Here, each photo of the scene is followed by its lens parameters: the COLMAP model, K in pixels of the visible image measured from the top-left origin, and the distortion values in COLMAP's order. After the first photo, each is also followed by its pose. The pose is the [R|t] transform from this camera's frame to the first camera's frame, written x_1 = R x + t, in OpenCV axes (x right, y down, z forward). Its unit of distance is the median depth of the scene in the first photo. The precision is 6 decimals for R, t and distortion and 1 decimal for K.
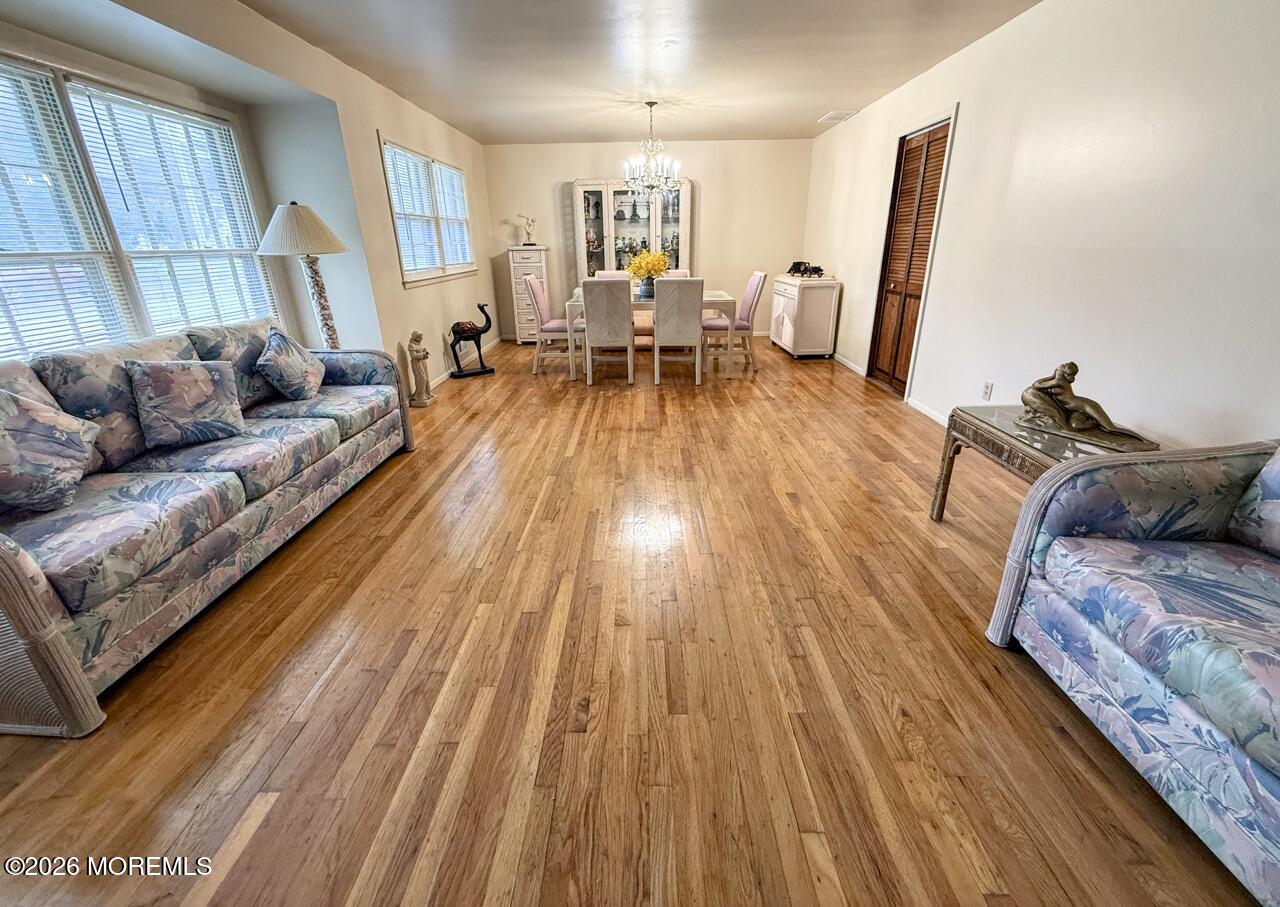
lens RADIAL K [[537.7, 0, 640.0], [0, 537.7, 453.5], [0, 0, 1]] dist [0.000176, 0.000008]
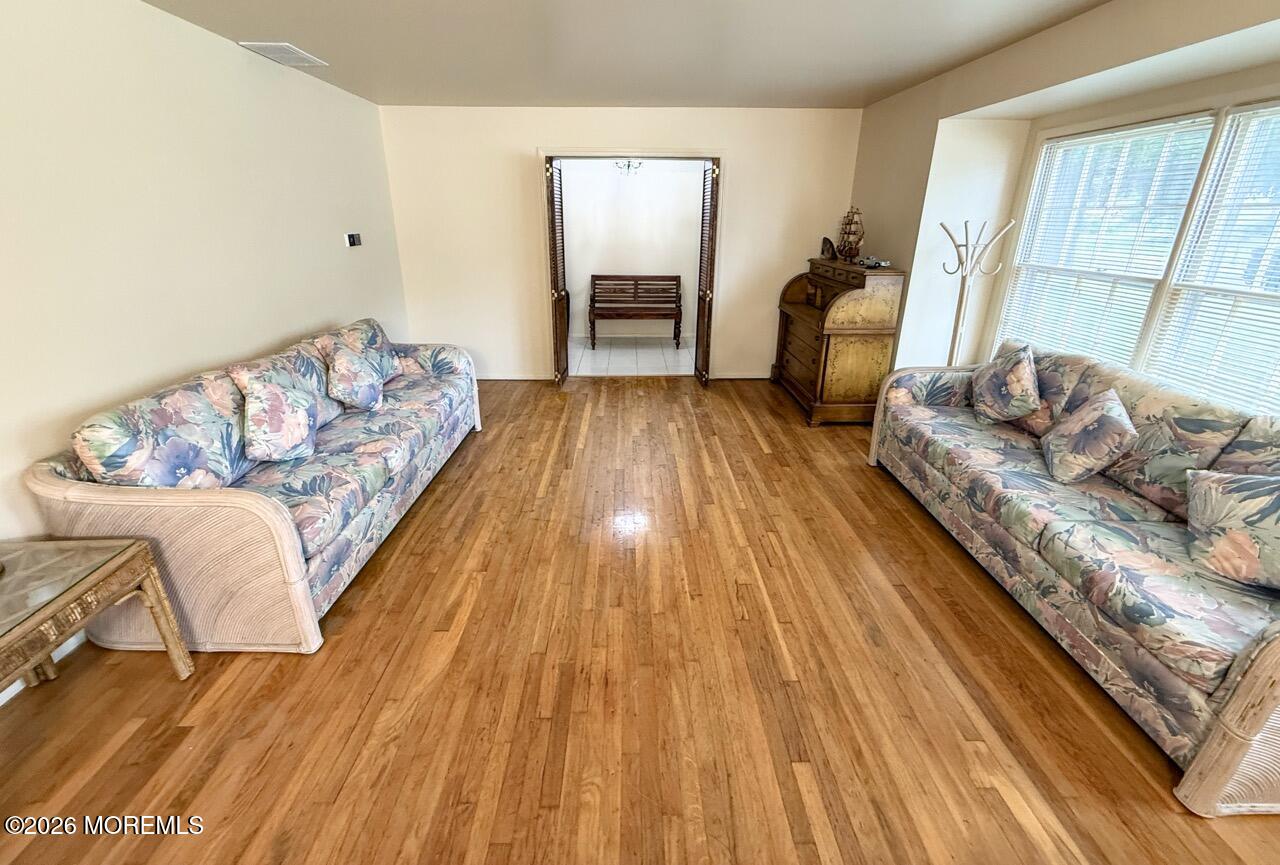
lens RADIAL K [[558.7, 0, 640.0], [0, 558.7, 432.5], [0, 0, 1]] dist [-0.000177, -0.000005]
pose [[-0.999677, 0.015480, -0.020140, 0.022515], [-0.002460, 0.730115, 0.683320, -0.845377], [0.025282, 0.683149, -0.729841, 1.794767]]
